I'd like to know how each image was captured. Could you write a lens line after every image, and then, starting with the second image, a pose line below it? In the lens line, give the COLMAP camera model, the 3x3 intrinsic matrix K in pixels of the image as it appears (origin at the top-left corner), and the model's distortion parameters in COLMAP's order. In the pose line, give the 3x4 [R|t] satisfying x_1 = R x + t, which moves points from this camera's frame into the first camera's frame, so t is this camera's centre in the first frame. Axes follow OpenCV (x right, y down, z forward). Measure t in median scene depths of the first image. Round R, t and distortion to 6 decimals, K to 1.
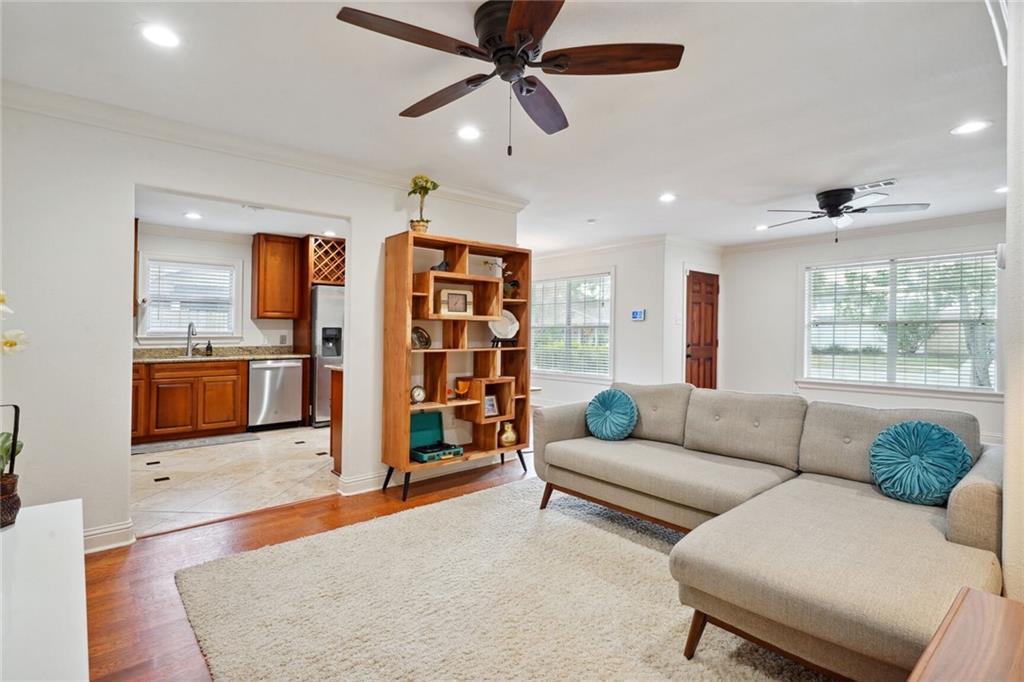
lens RADIAL K [[492.3, 0, 507.9], [0, 492.3, 311.7], [0, 0, 1]] dist [-0.003710, -0.000208]
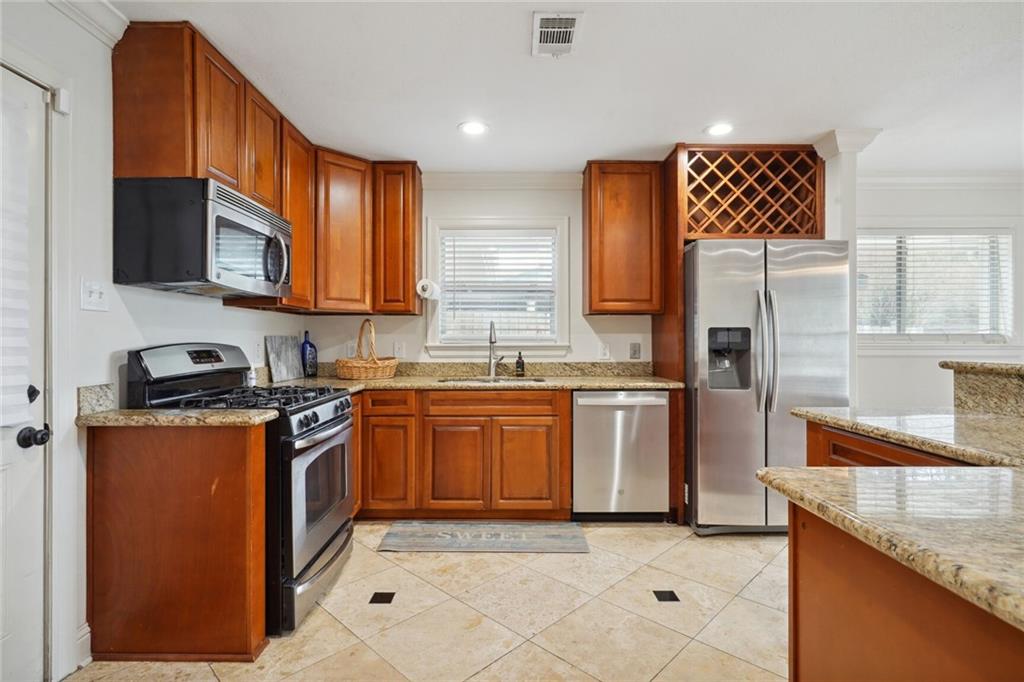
lens RADIAL K [[499.4, 0, 509.6], [0, 499.4, 336.8], [0, 0, 1]] dist [-0.002837, -0.000159]
pose [[0.758266, -0.003577, -0.651935, -0.206679], [0.026720, 0.999315, 0.025596, 0.023187], [0.651397, -0.036829, 0.757843, 0.505265]]
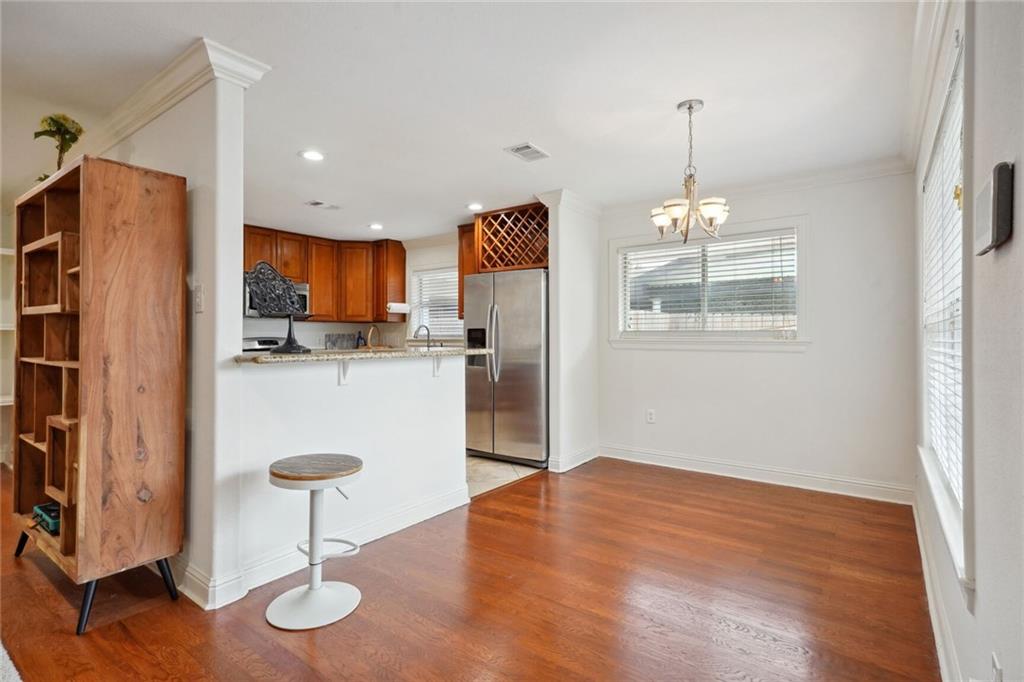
lens RADIAL K [[499.4, 0, 509.6], [0, 499.4, 336.8], [0, 0, 1]] dist [-0.002837, -0.000159]
pose [[0.218178, 0.001426, -0.975908, 0.432287], [0.042547, 0.999034, 0.010971, 0.040014], [0.974981, -0.043916, 0.217906, 0.900285]]
